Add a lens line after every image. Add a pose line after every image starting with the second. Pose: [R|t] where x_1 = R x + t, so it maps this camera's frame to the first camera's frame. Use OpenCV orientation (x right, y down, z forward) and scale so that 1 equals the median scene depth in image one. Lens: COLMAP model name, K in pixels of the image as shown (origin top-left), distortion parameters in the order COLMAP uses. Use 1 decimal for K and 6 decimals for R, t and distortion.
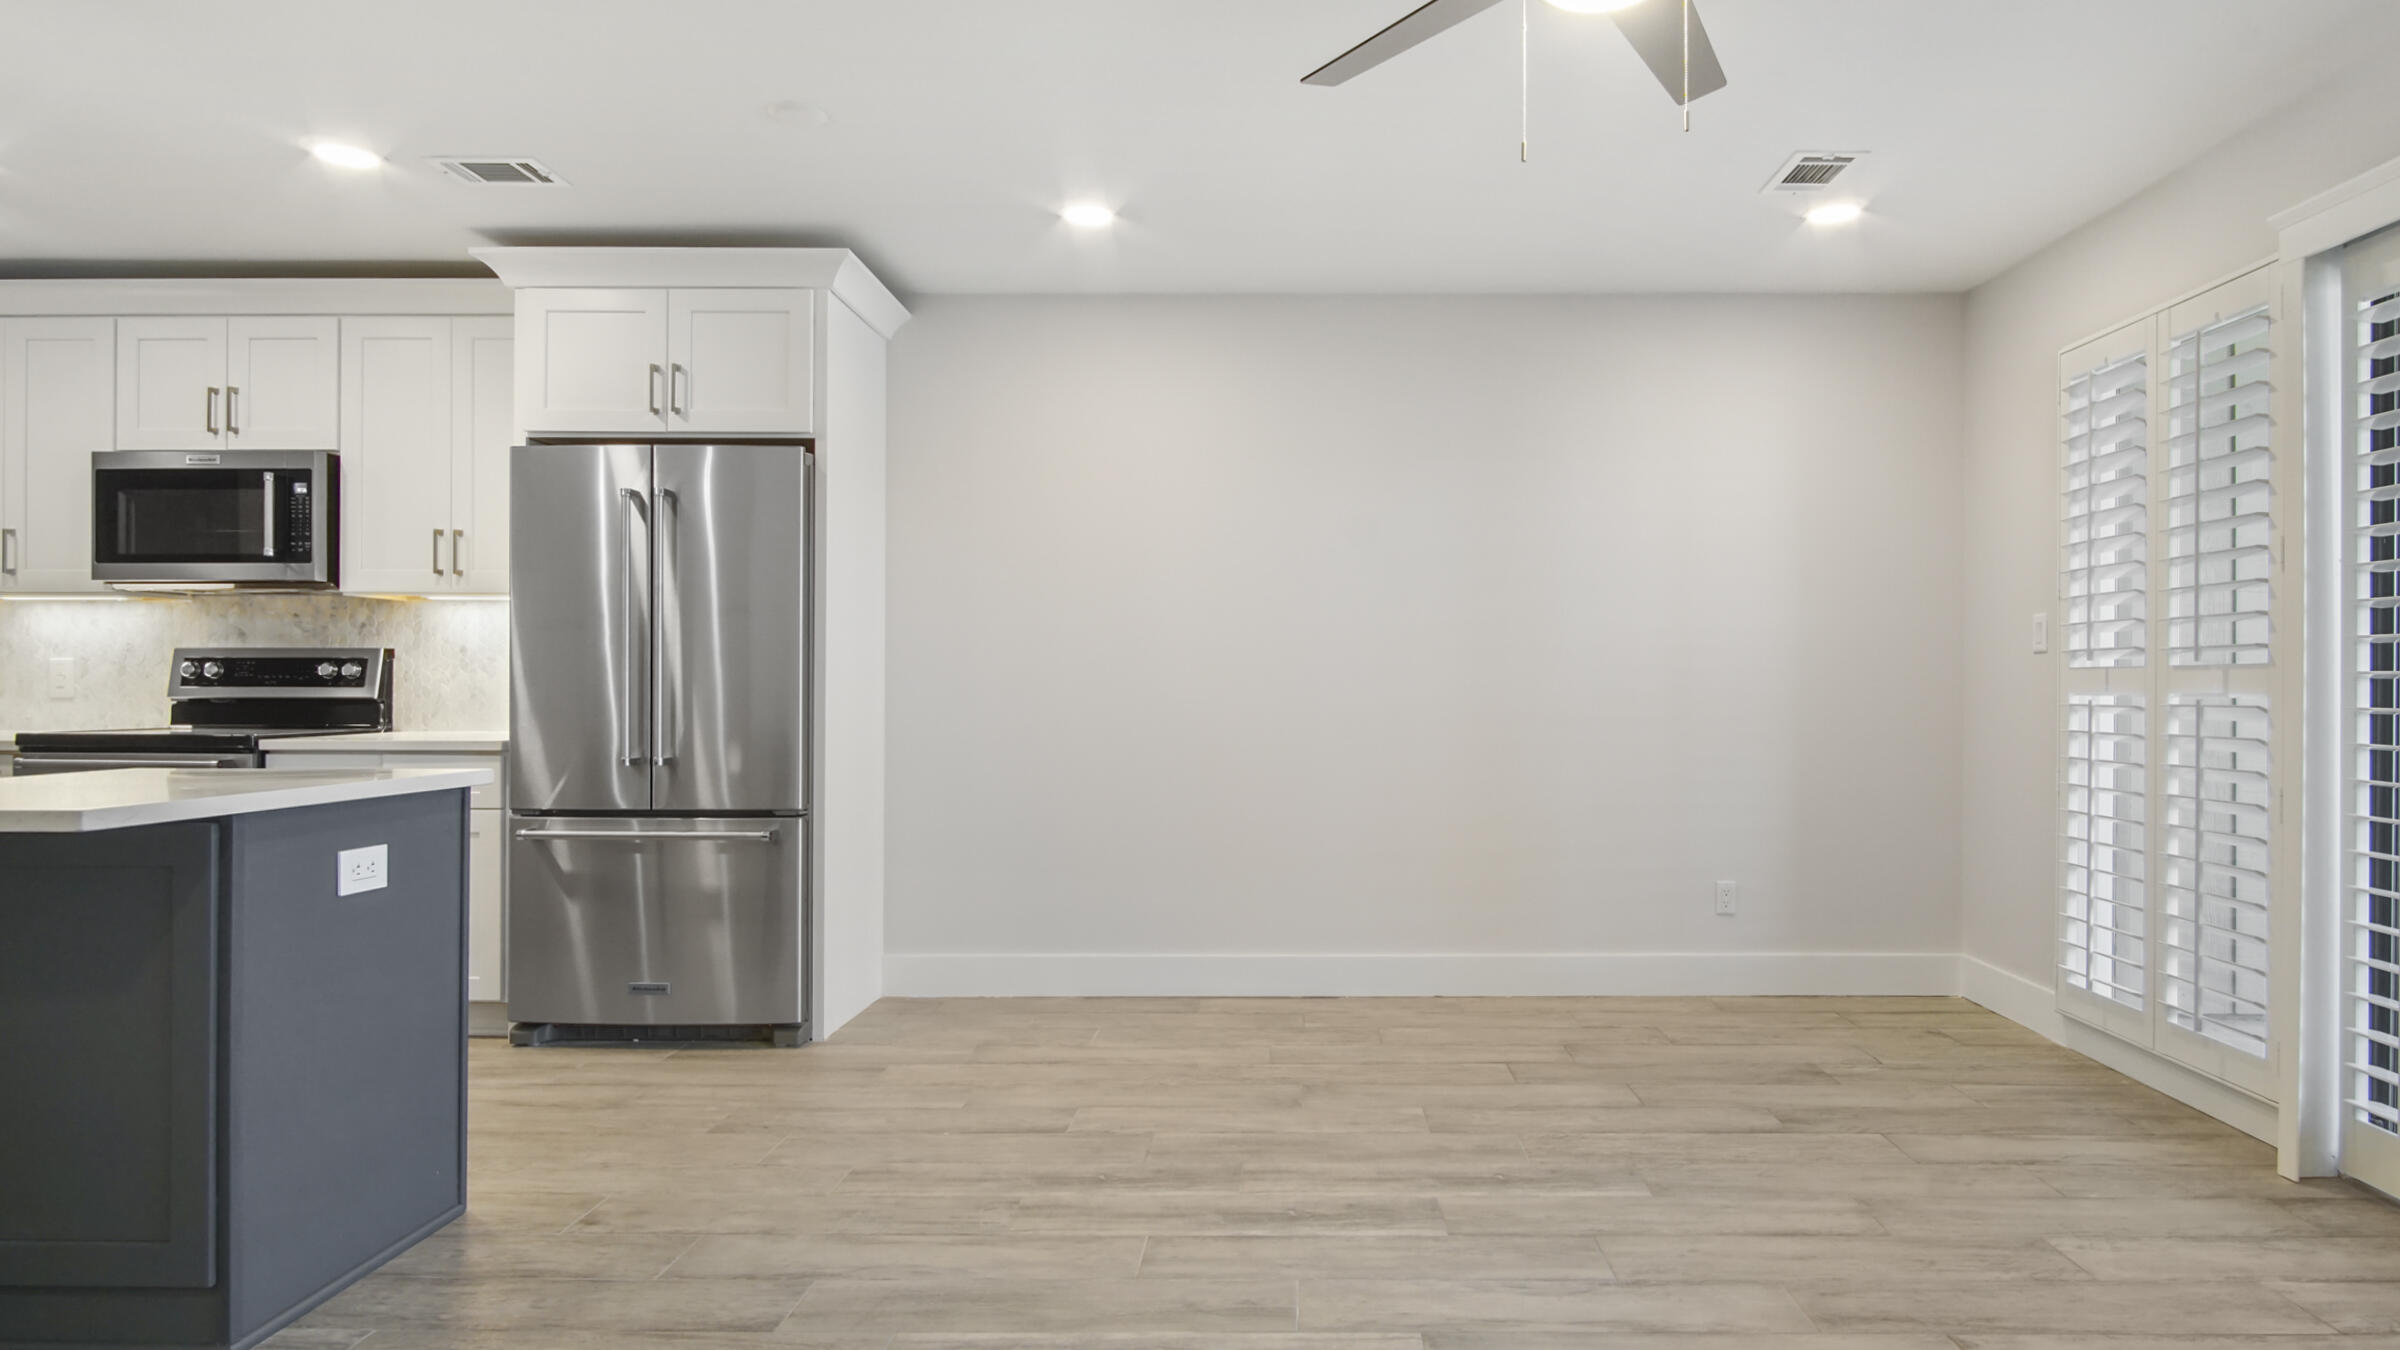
lens RADIAL K [[1395.9, 0, 1243.3], [0, 1395.9, 671.0], [0, 0, 1]] dist [-0.003091, -0.002071]
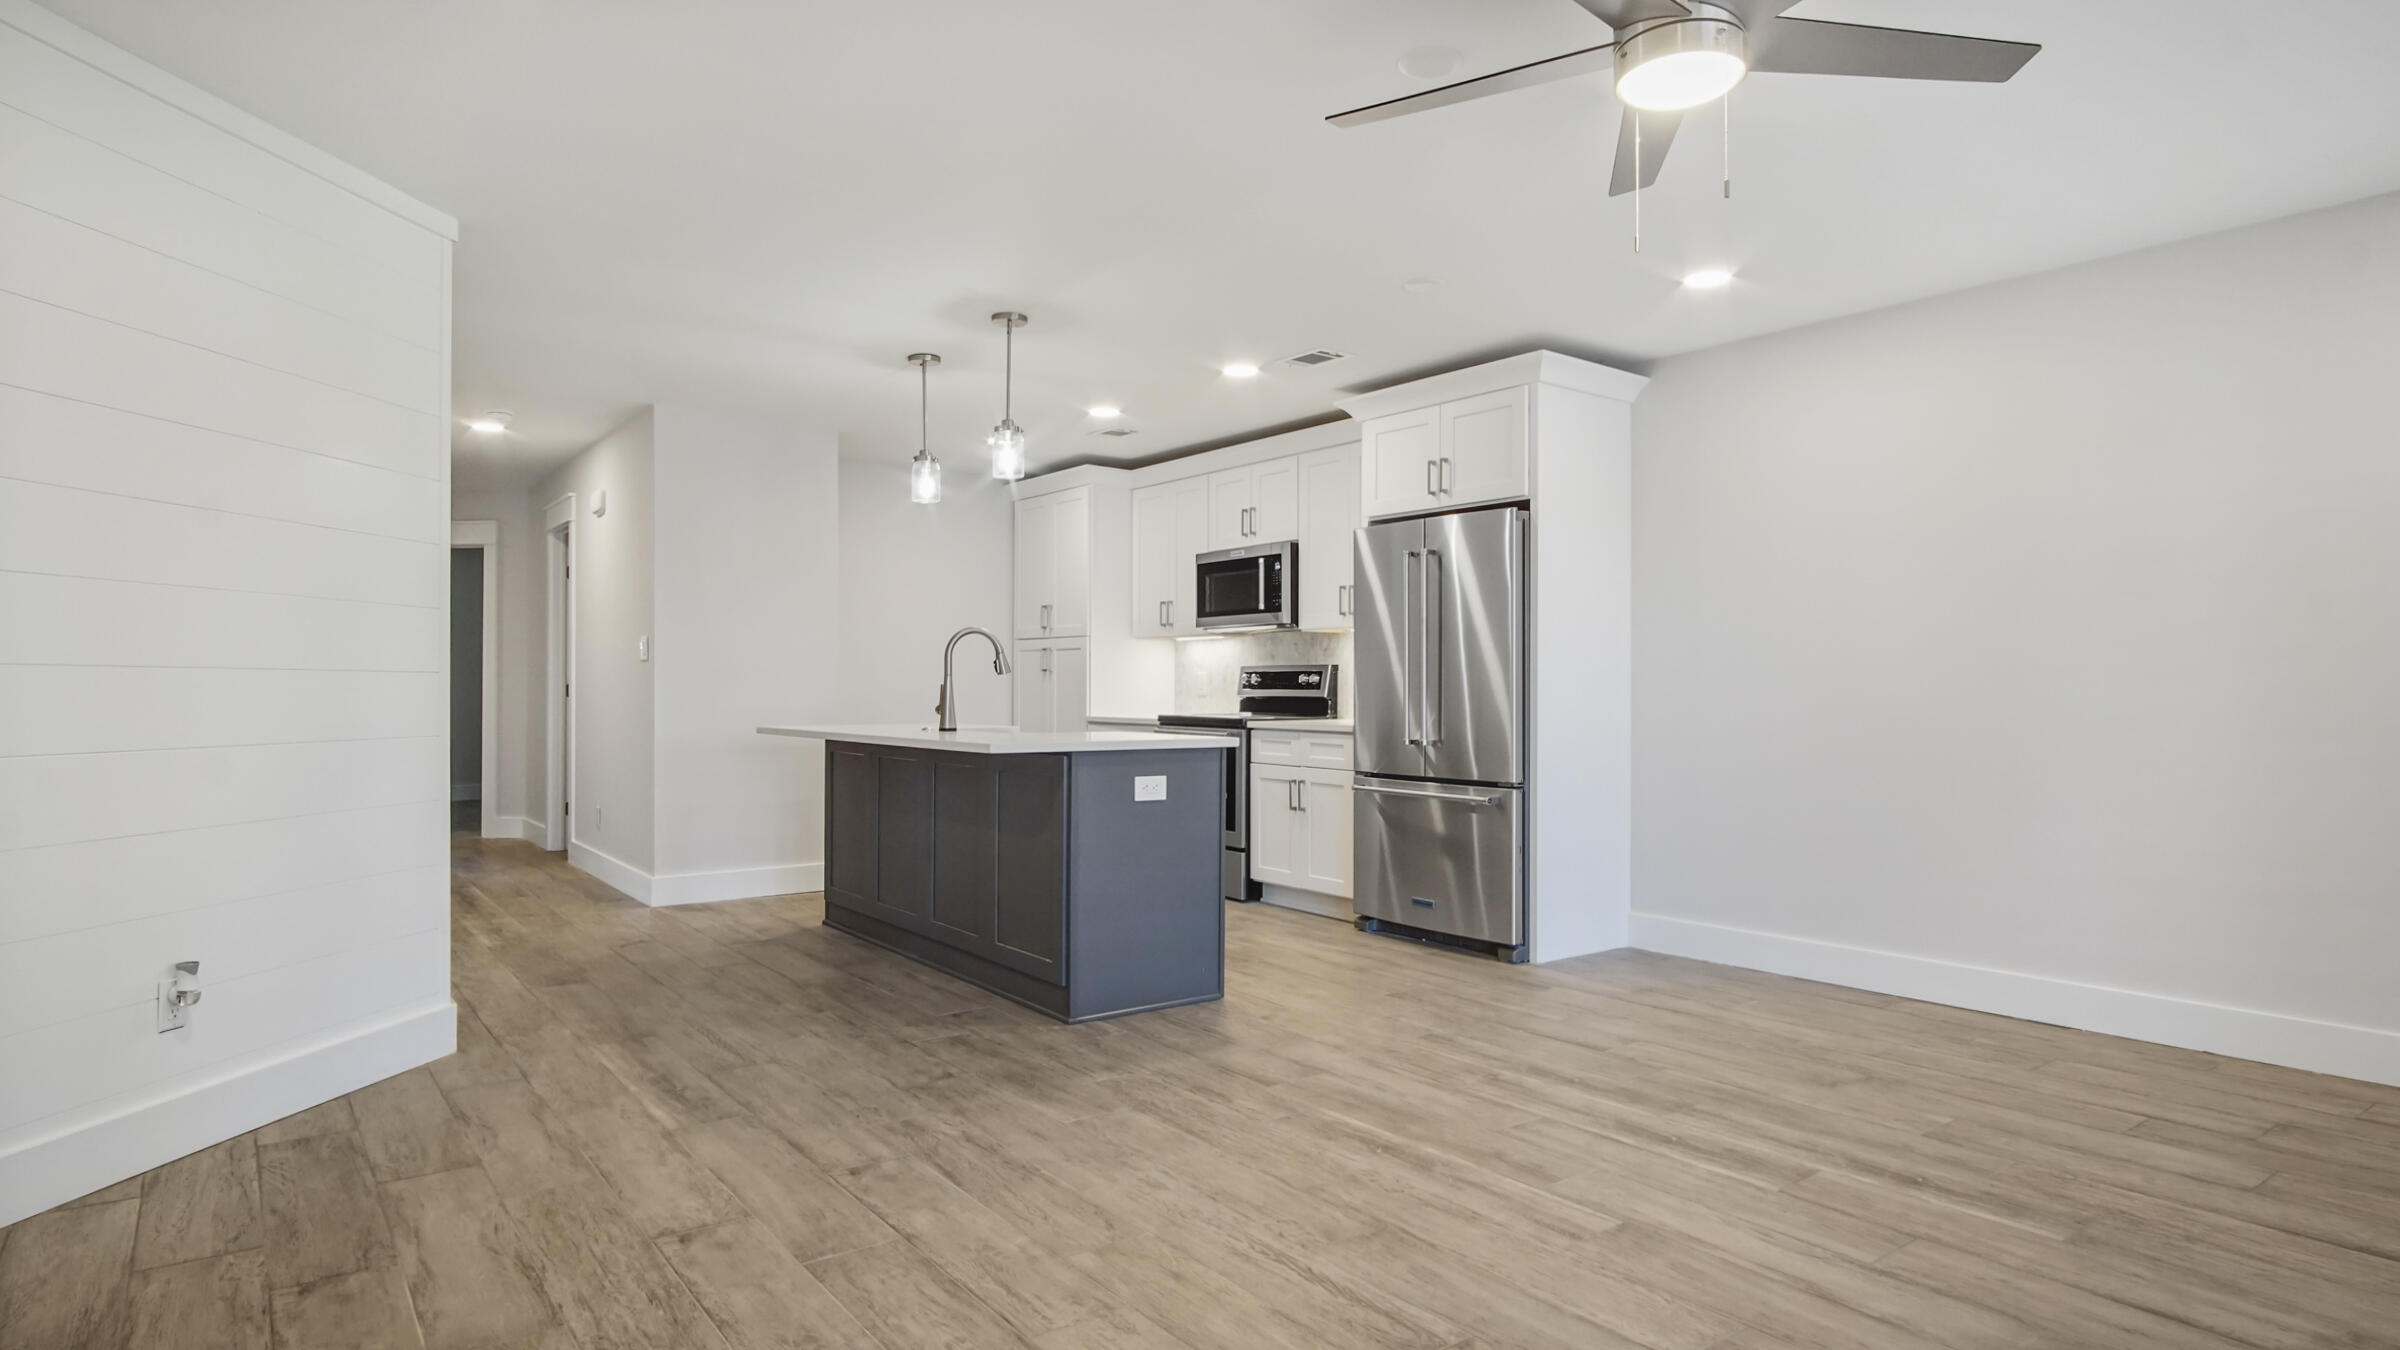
lens RADIAL K [[1260.1, 0, 1117.6], [0, 1260.1, 672.4], [0, 0, 1]] dist [-0.001127, -0.000301]
pose [[0.580467, -0.009252, -0.814232, 0.396505], [0.004810, 0.999957, -0.007934, 0.002328], [0.814270, 0.000689, 0.580486, 0.004843]]
